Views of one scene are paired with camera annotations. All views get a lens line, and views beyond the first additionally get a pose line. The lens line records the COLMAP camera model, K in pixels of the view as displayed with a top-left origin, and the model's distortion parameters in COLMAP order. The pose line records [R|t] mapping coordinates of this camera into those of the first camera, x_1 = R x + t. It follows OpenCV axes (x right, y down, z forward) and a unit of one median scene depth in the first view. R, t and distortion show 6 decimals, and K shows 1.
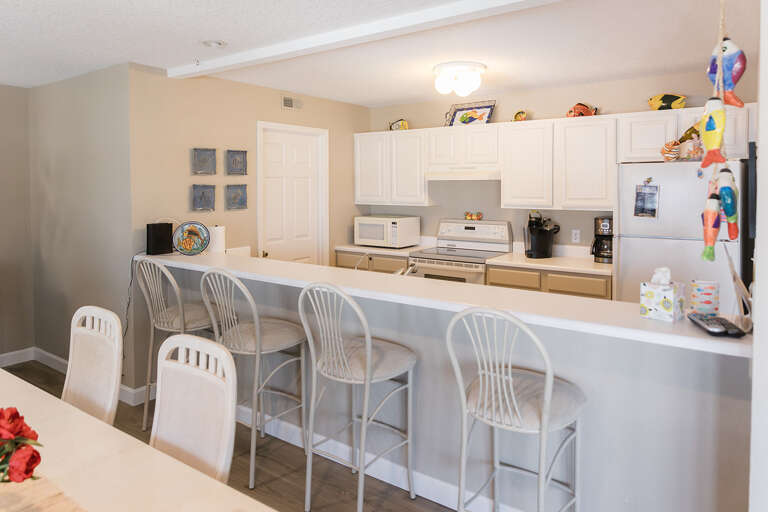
lens RADIAL K [[532.2, 0, 372.2], [0, 532.2, 204.3], [0, 0, 1]] dist [0.022905, 0.007096]
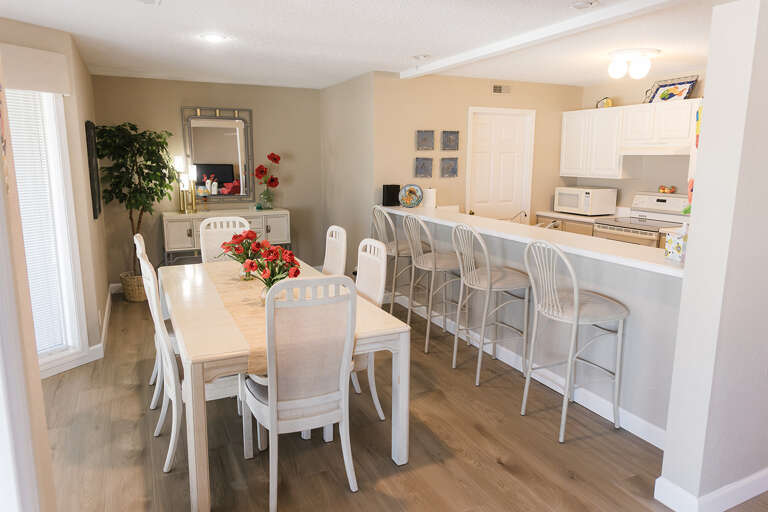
lens RADIAL K [[532.2, 0, 381.4], [0, 532.2, 253.7], [0, 0, 1]] dist [0.022905, 0.007096]
pose [[0.882805, 0.093454, -0.460350, 0.214634], [-0.026666, 0.988400, 0.149515, 0.004619], [0.468983, -0.119716, 0.875056, -0.244426]]
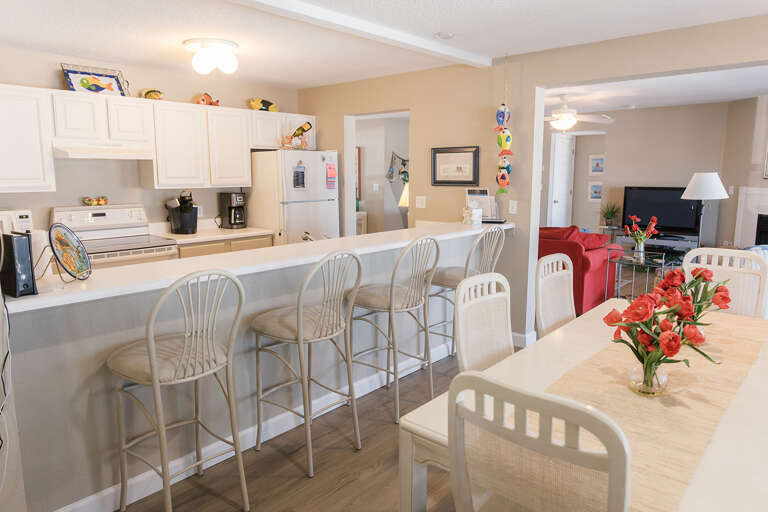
lens RADIAL K [[532.2, 0, 382.1], [0, 532.2, 248.6], [0, 0, 1]] dist [0.022905, 0.007096]
pose [[0.091455, -0.141096, 0.985763, -0.725412], [0.040480, 0.989620, 0.137892, -0.003142], [-0.994986, 0.027293, 0.096217, 0.507331]]
